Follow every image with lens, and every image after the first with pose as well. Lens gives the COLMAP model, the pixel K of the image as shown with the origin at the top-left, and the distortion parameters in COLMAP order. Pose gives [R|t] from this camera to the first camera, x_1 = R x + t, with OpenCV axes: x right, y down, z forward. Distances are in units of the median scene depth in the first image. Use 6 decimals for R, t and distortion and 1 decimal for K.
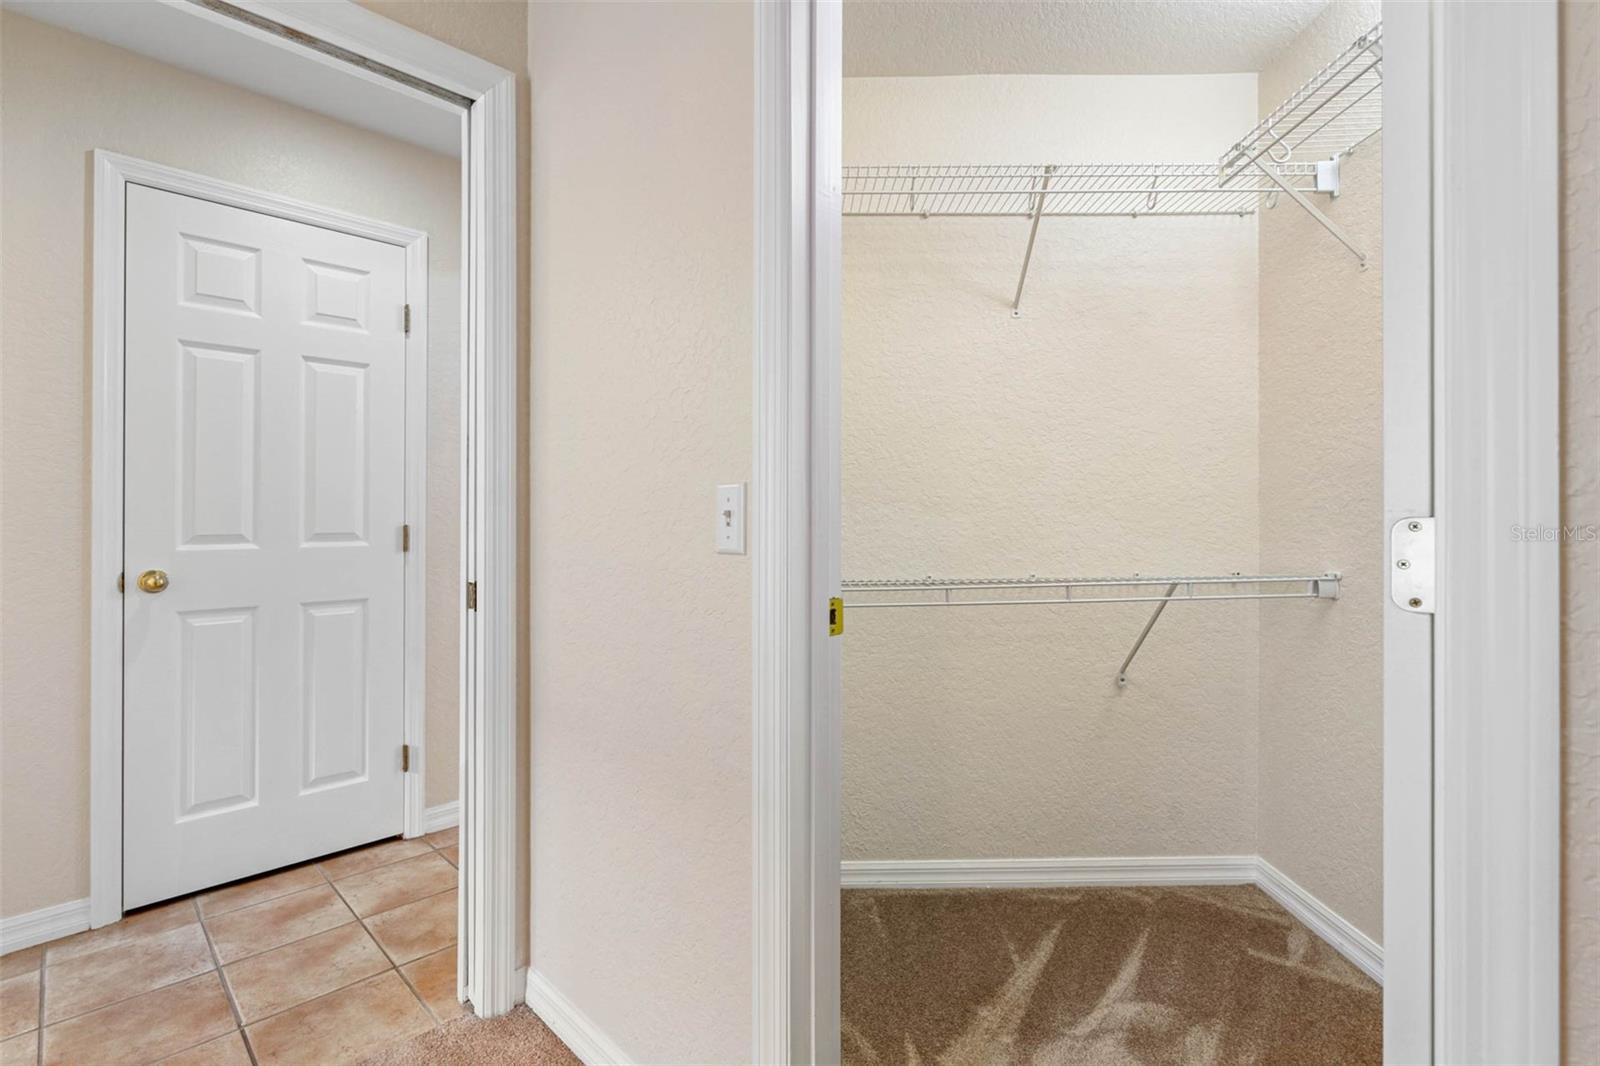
lens RADIAL K [[732.2, 0, 799.4], [0, 732.2, 540.8], [0, 0, 1]] dist [-0.010197, 0.005236]
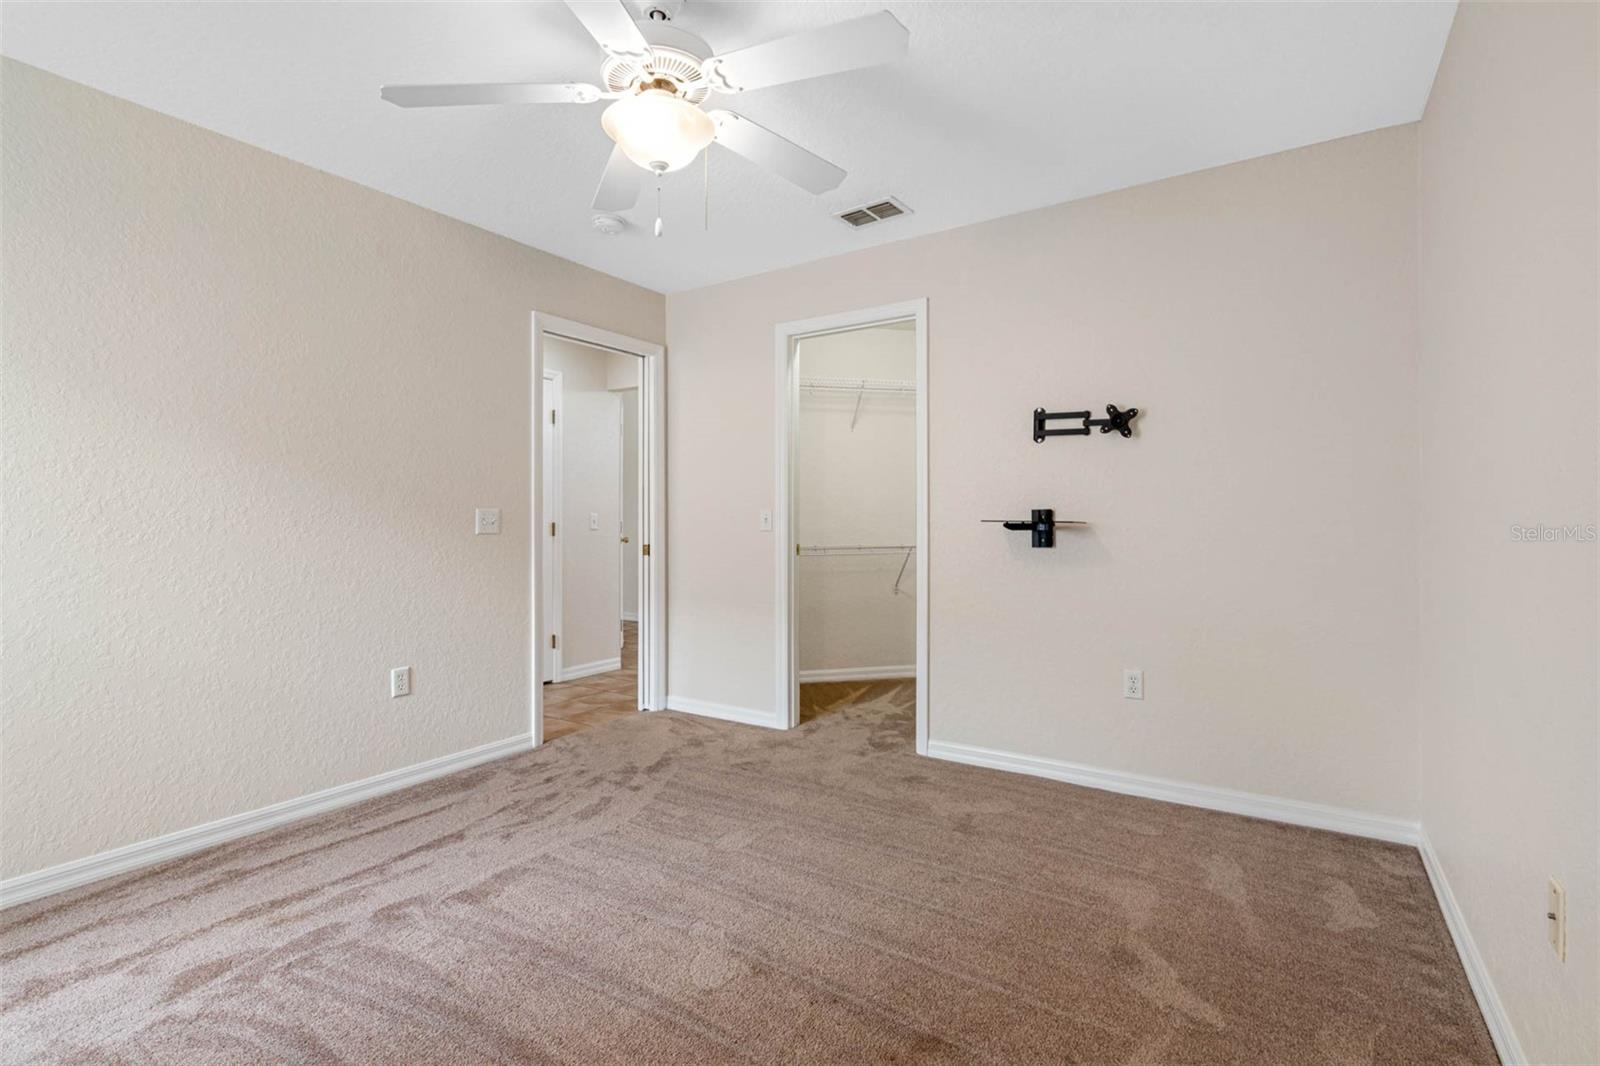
lens RADIAL K [[732.2, 0, 799.4], [0, 732.2, 540.8], [0, 0, 1]] dist [-0.010197, 0.005236]
pose [[0.981143, -0.000381, 0.193283, -0.408197], [0.000409, 1.000000, -0.000104, 0.041111], [-0.193283, 0.000181, 0.981143, -1.582652]]
